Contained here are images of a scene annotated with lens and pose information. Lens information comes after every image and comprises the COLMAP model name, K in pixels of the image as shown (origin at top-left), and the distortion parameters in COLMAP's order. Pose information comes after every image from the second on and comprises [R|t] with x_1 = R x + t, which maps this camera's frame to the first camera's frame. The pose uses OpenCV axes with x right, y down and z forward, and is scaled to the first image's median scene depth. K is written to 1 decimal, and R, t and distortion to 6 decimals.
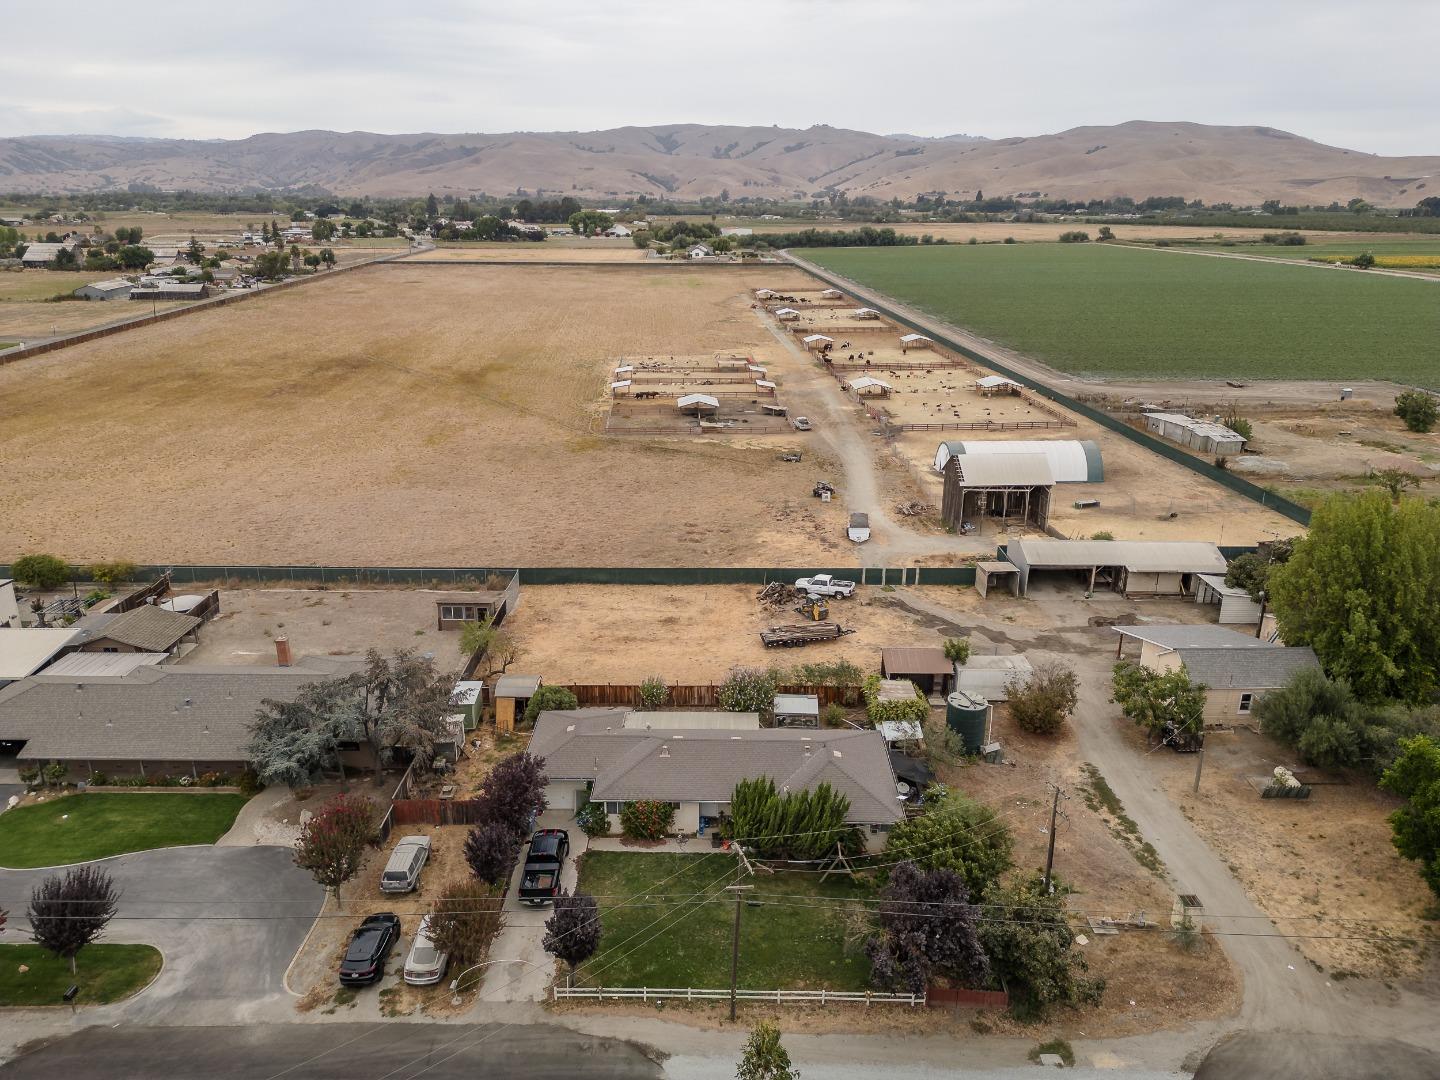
lens RADIAL K [[1007.0, 0, 718.5], [0, 1007.0, 543.1], [0, 0, 1]] dist [0.087267, -0.087109]
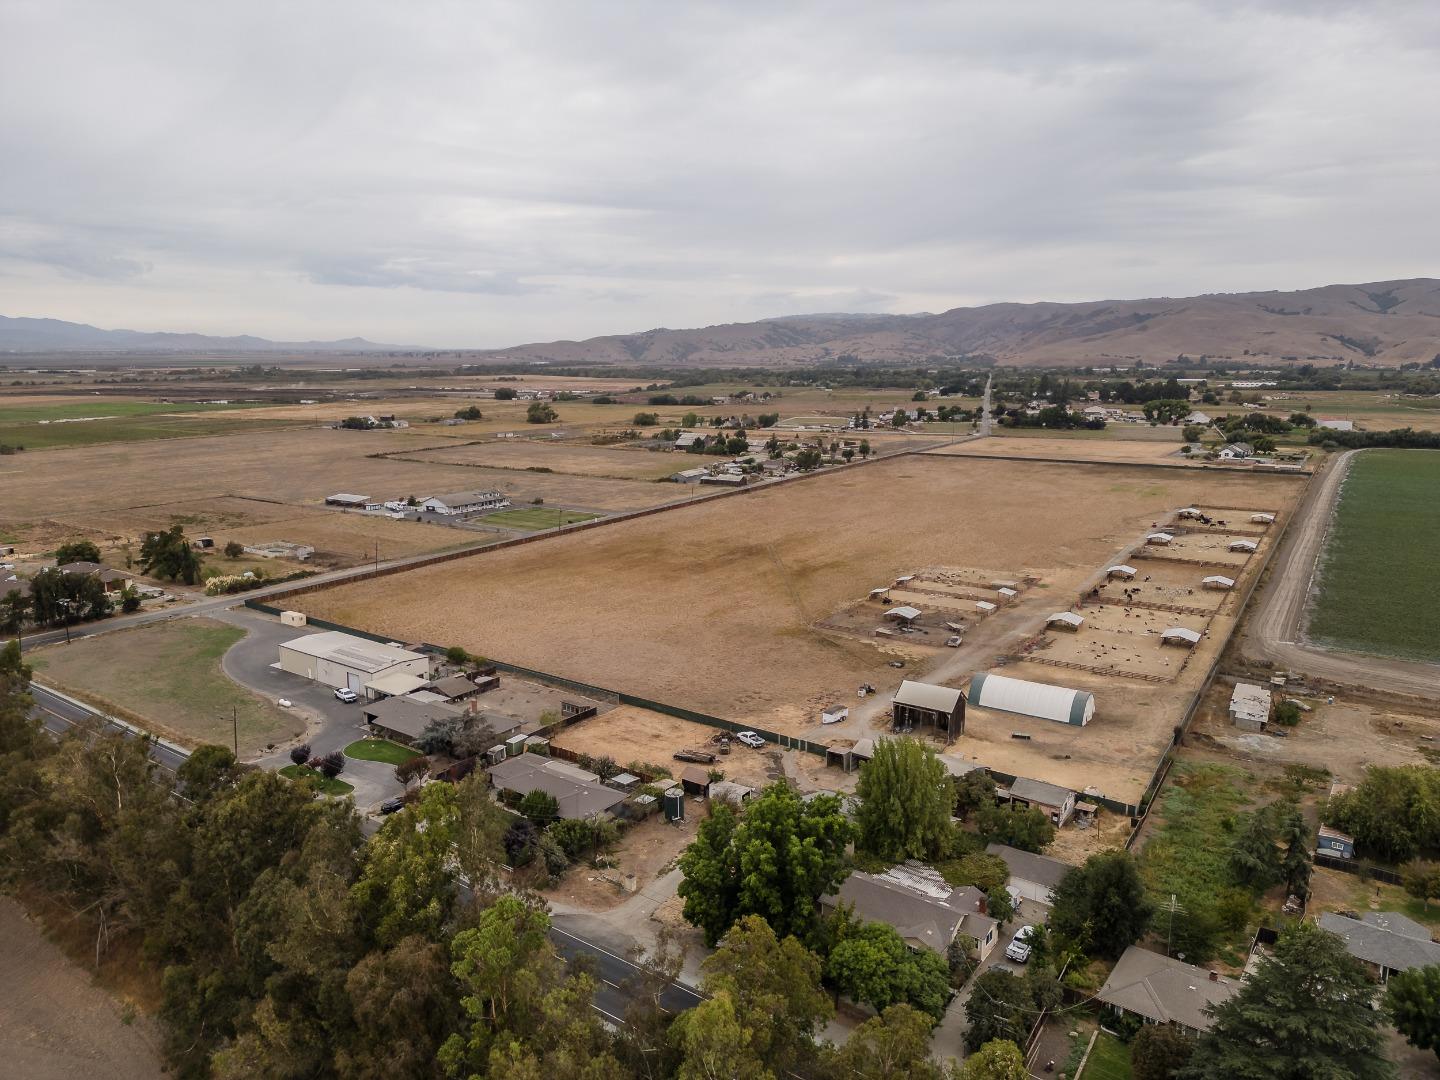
lens RADIAL K [[1007.0, 0, 709.5], [0, 1007.0, 535.7], [0, 0, 1]] dist [0.087267, -0.087109]
pose [[0.805140, 0.099794, -0.584629, 0.610086], [-0.187525, 0.978006, -0.091314, -0.075024], [0.562658, 0.183153, 0.806146, -0.292155]]
